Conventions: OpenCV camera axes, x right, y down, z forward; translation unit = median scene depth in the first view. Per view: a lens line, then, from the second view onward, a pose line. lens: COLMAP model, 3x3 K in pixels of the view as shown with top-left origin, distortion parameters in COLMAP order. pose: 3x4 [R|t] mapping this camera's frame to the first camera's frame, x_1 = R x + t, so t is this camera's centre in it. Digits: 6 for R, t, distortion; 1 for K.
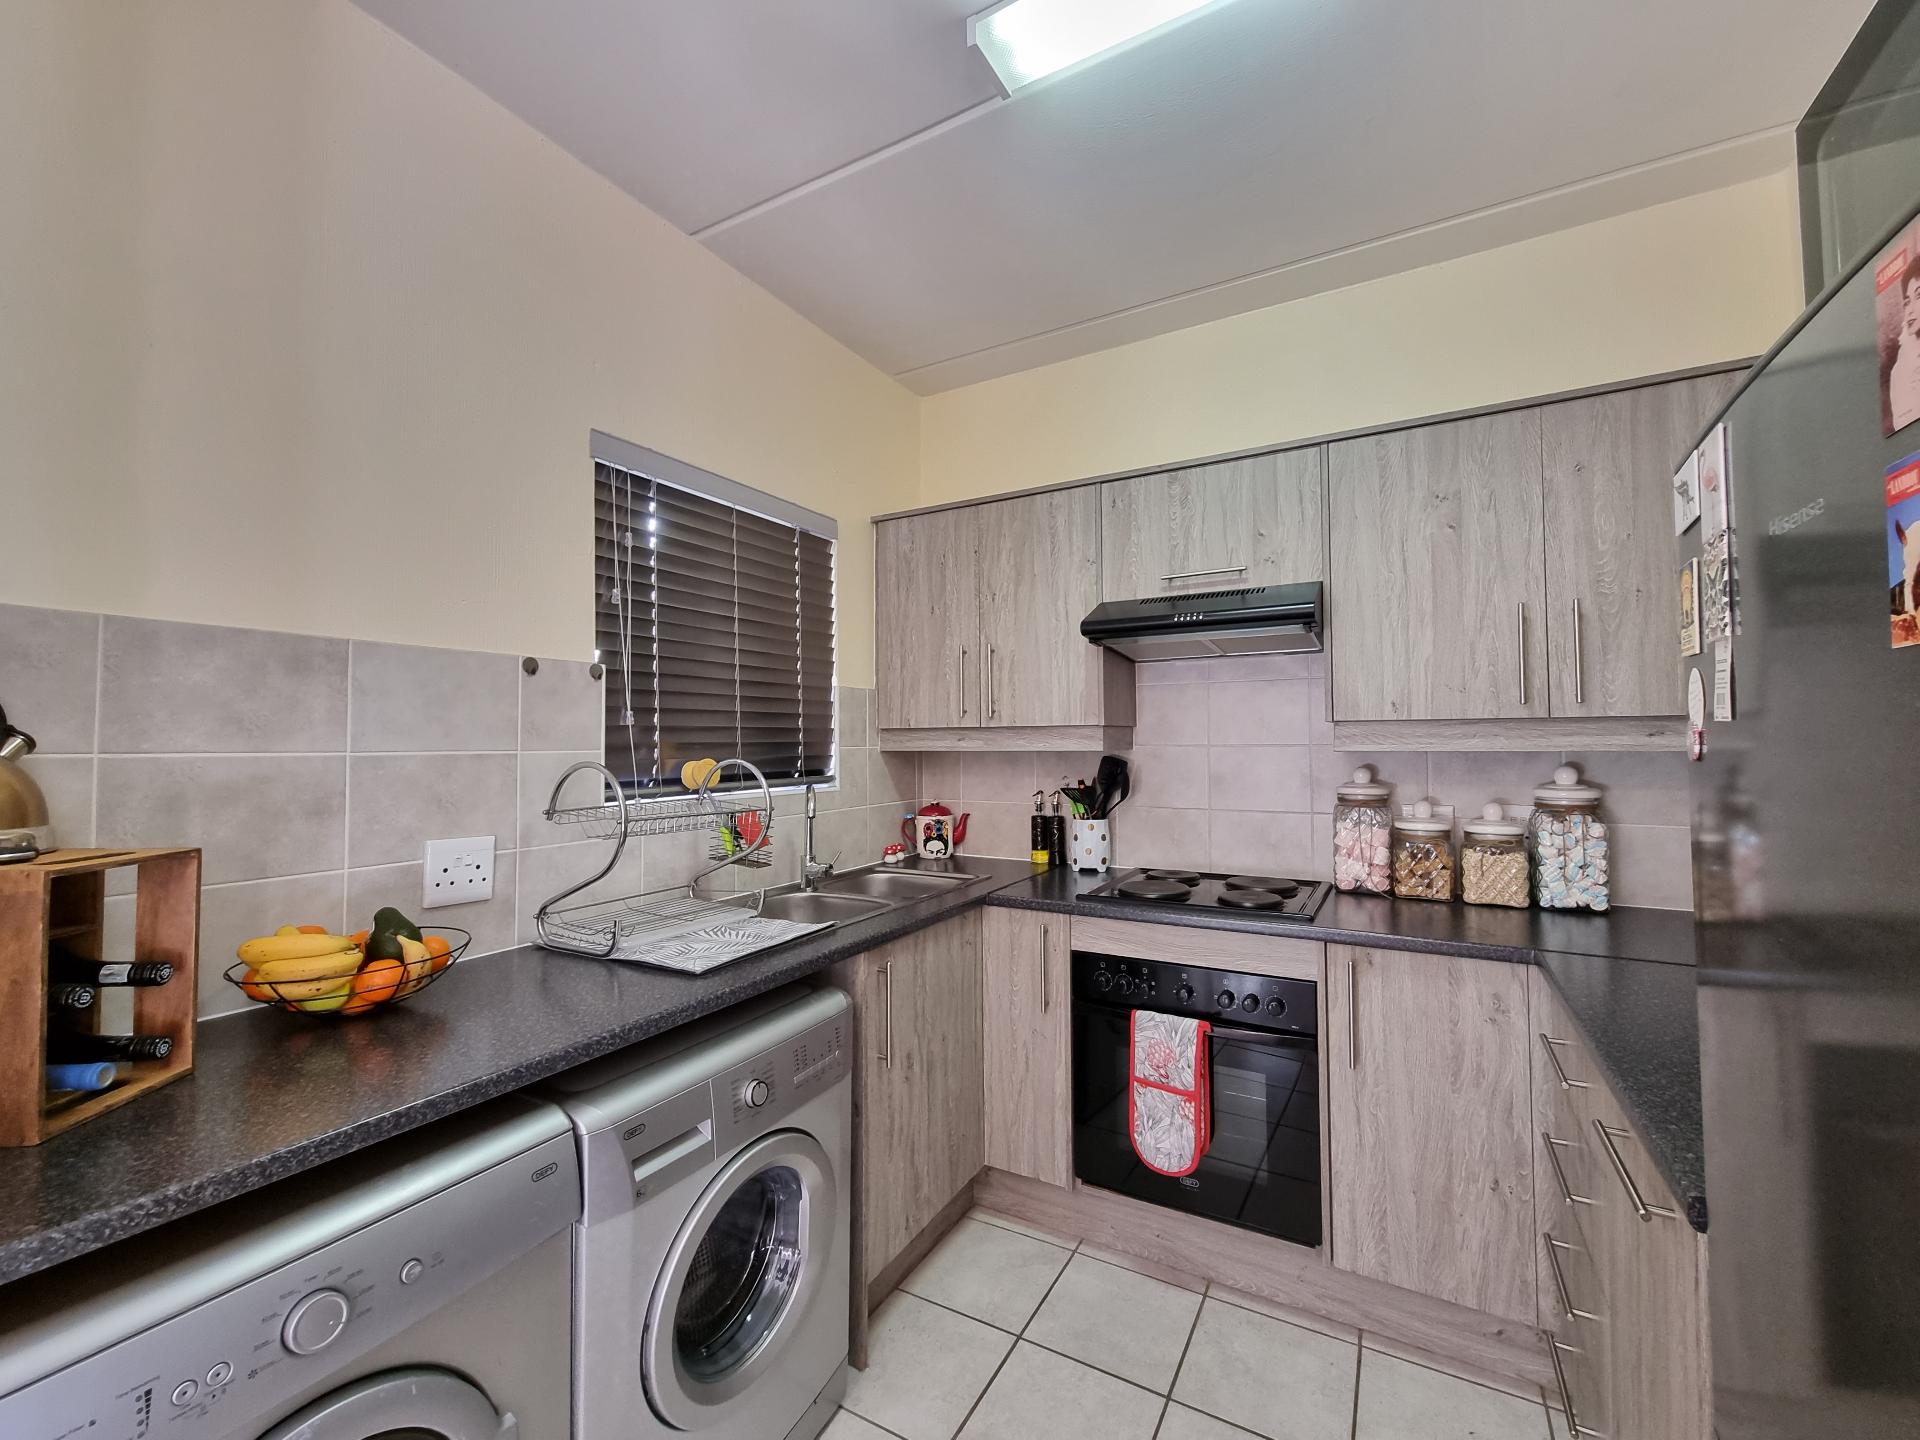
lens RADIAL K [[782.1, 0, 968.1], [0, 782.1, 719.5], [0, 0, 1]] dist [0.002262, -0.003360]
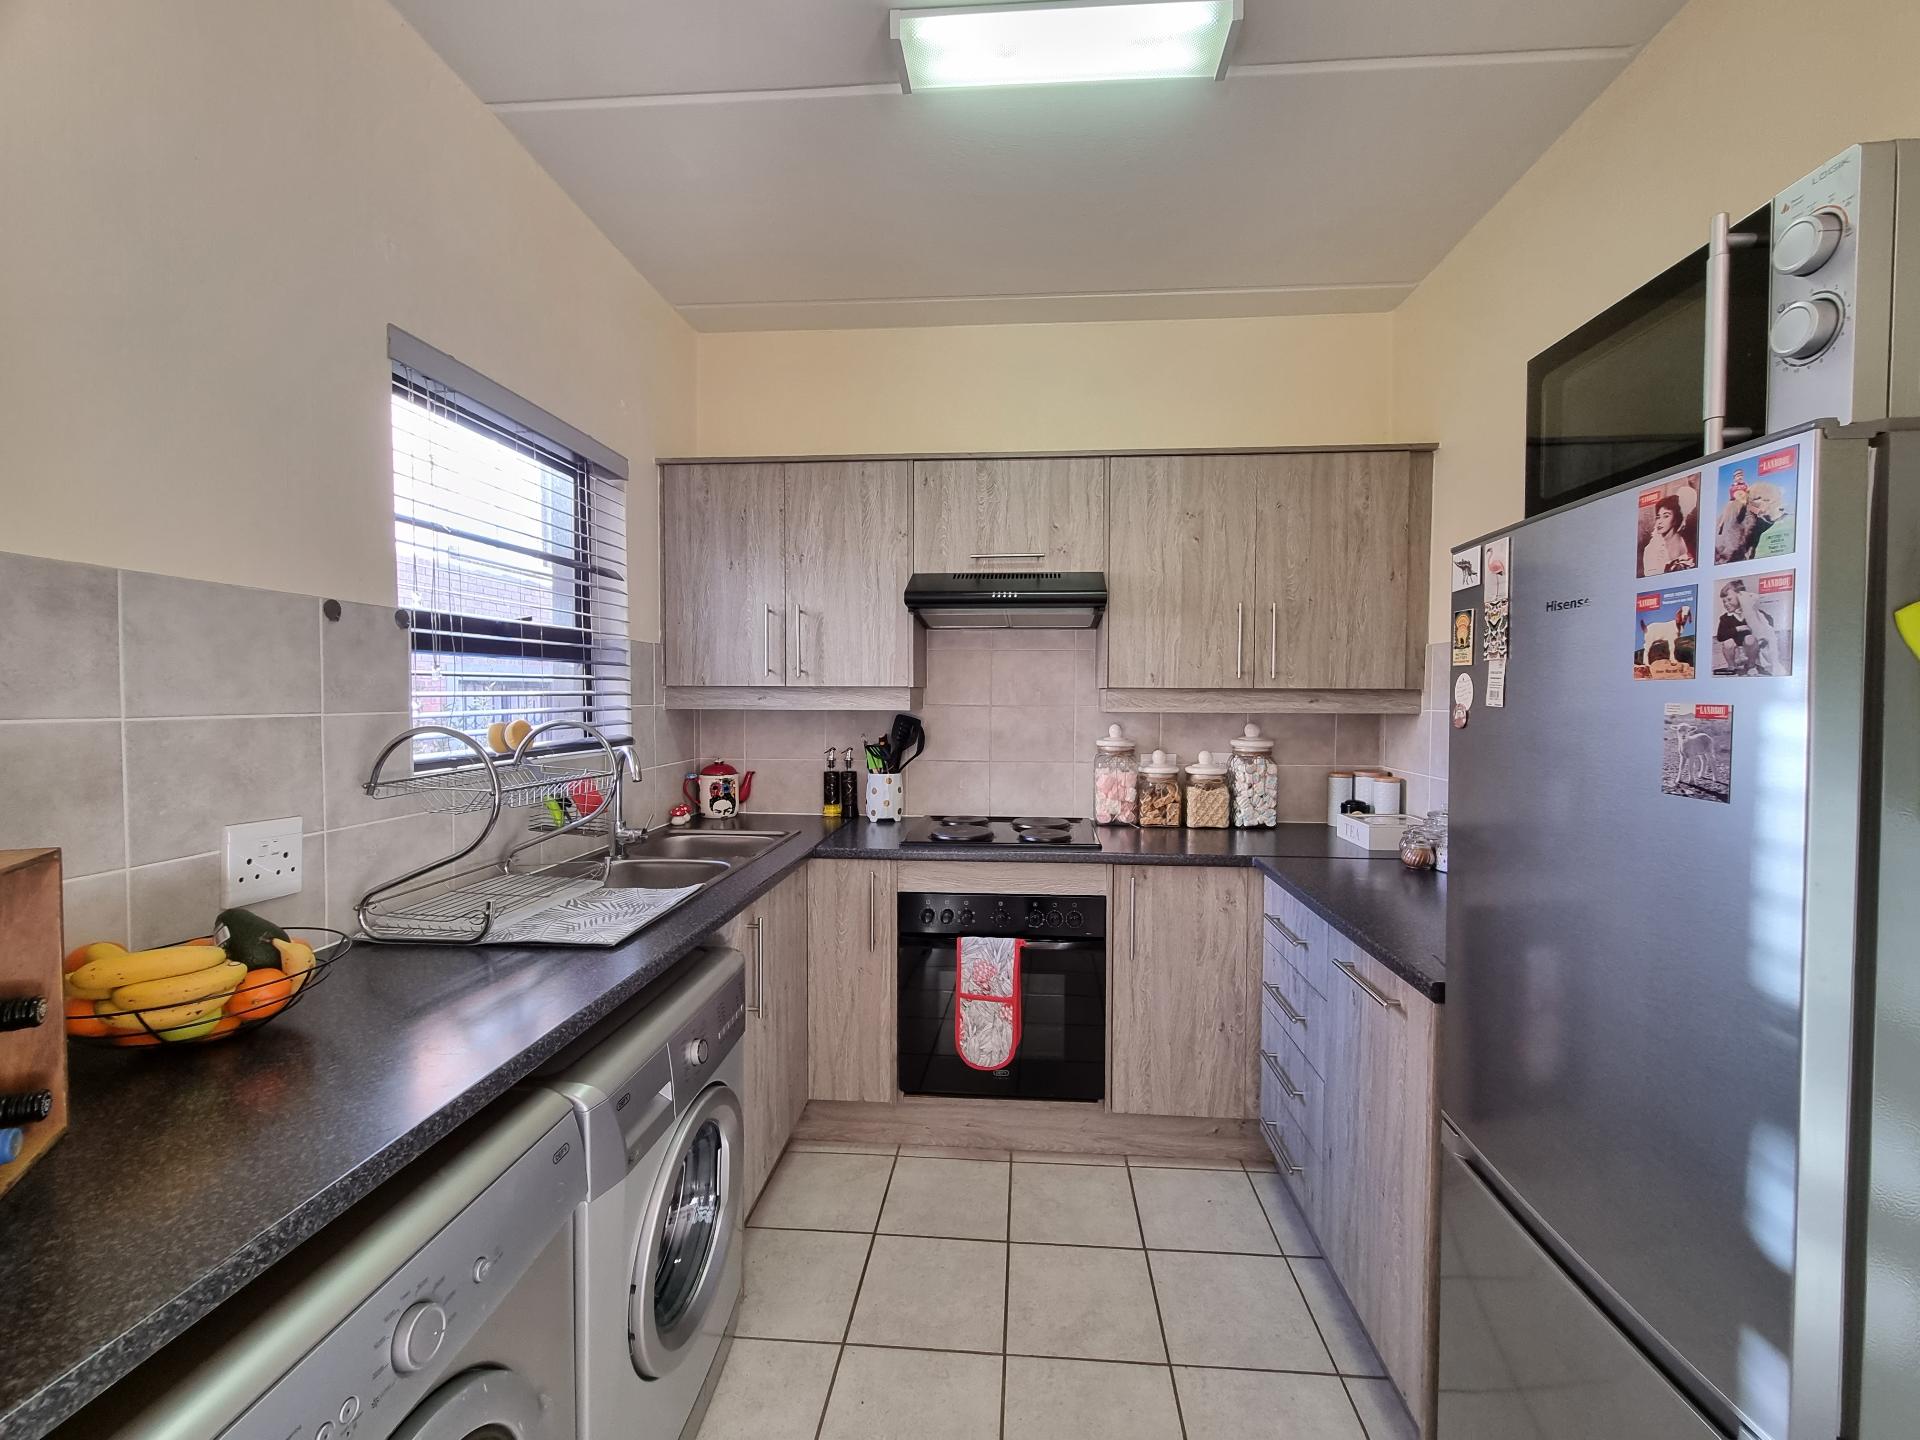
lens RADIAL K [[782.1, 0, 977.0], [0, 782.1, 720.3], [0, 0, 1]] dist [0.002262, -0.003360]
pose [[0.907047, -0.003429, 0.421015, -0.260169], [-0.022244, 0.998180, 0.056053, -0.012413], [-0.420441, -0.060208, 0.905320, -0.033532]]
